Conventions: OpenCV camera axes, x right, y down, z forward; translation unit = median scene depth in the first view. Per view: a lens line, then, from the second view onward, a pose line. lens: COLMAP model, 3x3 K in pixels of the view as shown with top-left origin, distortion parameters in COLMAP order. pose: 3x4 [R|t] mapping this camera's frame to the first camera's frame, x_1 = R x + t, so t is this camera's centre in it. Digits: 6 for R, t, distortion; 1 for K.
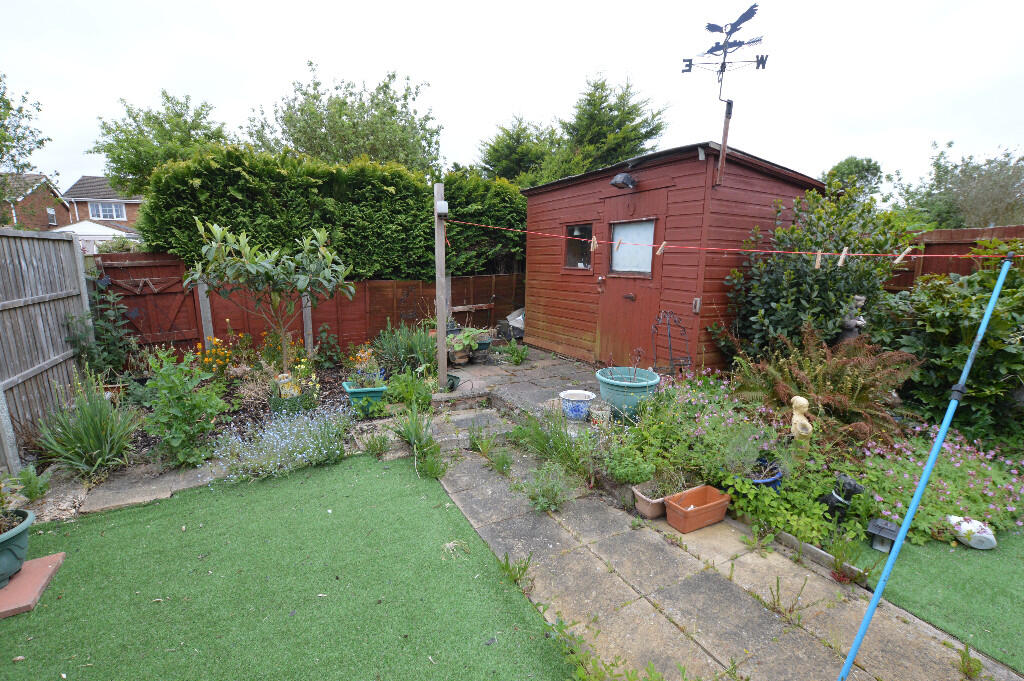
lens RADIAL K [[455.6, 0, 510.7], [0, 455.6, 343.5], [0, 0, 1]] dist [-0.026391, -0.000515]
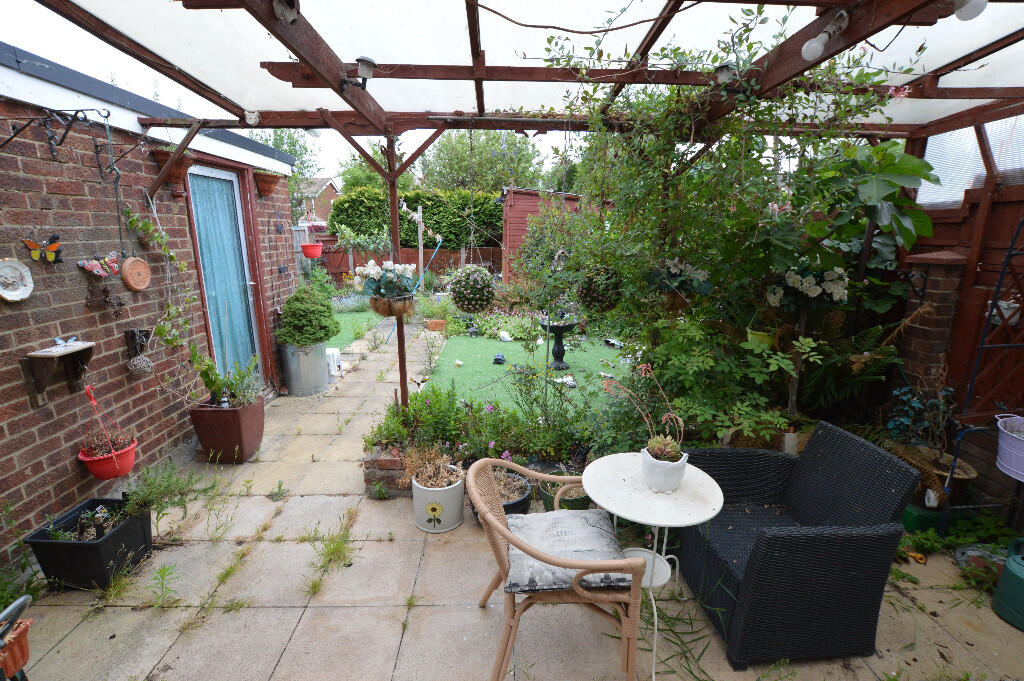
lens RADIAL K [[455.6, 0, 511.2], [0, 455.6, 338.1], [0, 0, 1]] dist [-0.026391, -0.000515]
pose [[0.898782, 0.097364, -0.427446, 1.077078], [-0.083779, 0.995203, 0.050527, 0.132133], [0.430315, -0.009602, 0.902628, -0.726339]]
